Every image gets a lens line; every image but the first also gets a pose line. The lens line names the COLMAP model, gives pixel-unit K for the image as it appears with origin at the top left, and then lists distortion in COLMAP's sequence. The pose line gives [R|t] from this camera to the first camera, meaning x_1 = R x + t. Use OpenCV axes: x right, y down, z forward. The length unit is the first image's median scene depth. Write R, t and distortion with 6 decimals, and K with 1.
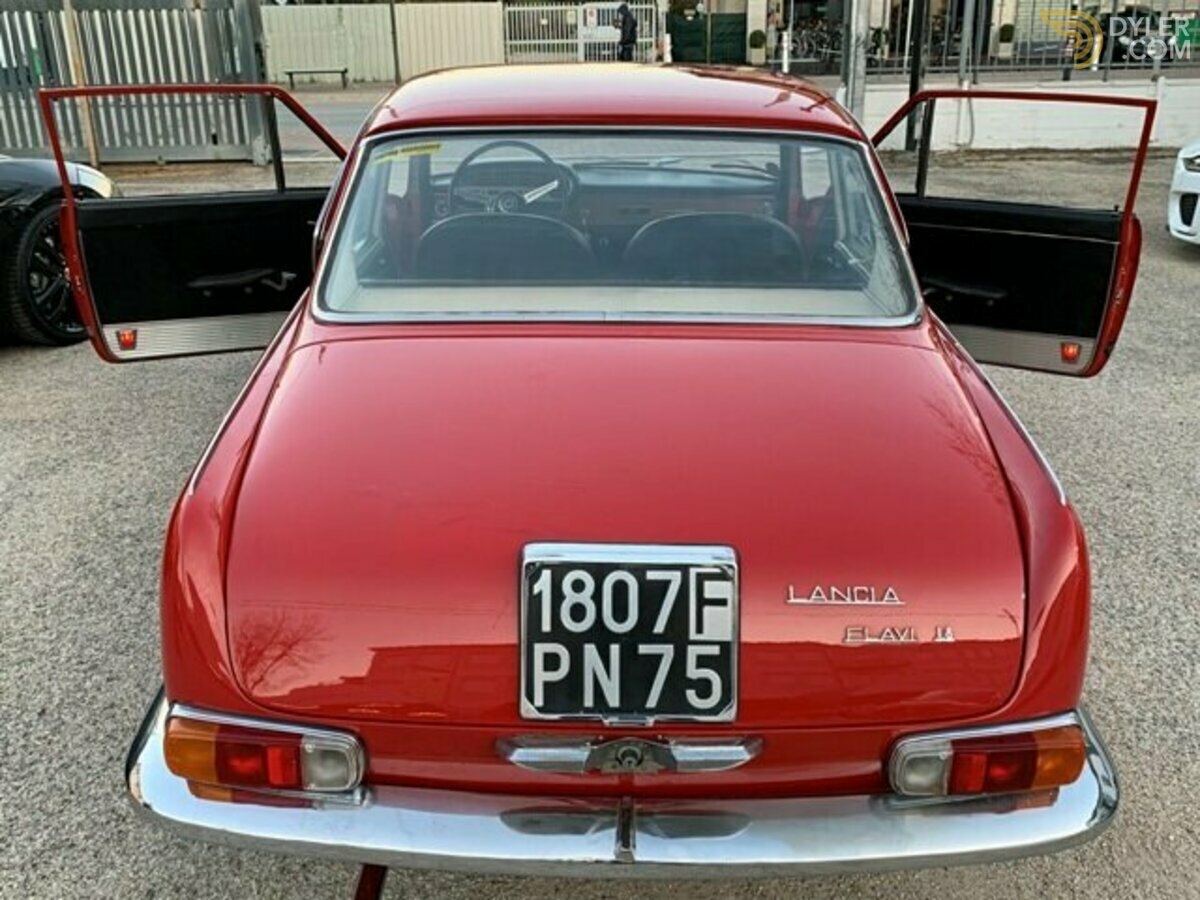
lens RADIAL K [[1105.9, 0, 600.9], [0, 1105.9, 447.1], [0, 0, 1]] dist [-0.001000, 0.000000]
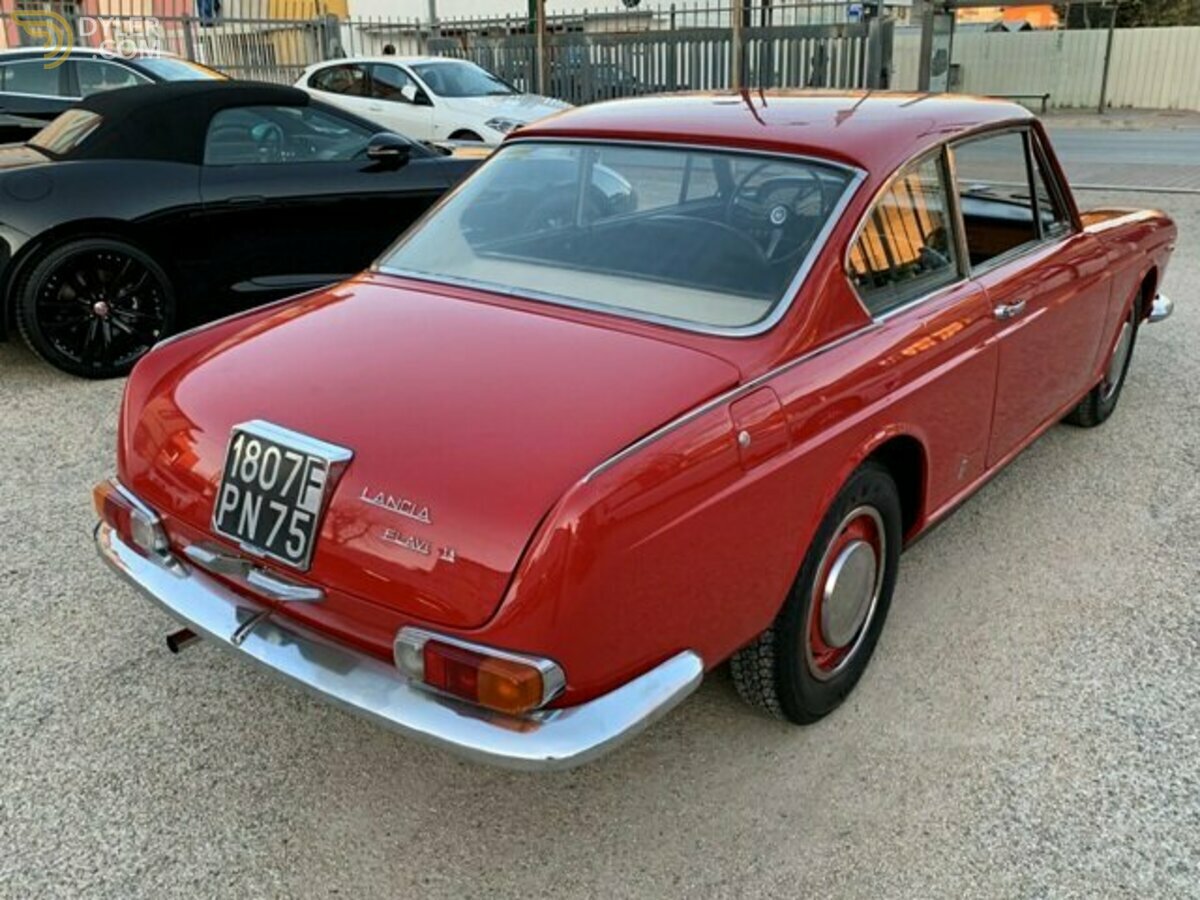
lens RADIAL K [[1071.0, 0, 600.0], [0, 1071.0, 451.7], [0, 0, 1]] dist [-0.012159, -0.007537]
pose [[0.794331, 0.203578, -0.572358, 1.126501], [-0.206591, 0.976547, 0.060630, -0.050229], [0.571278, 0.070084, 0.817759, 0.123573]]
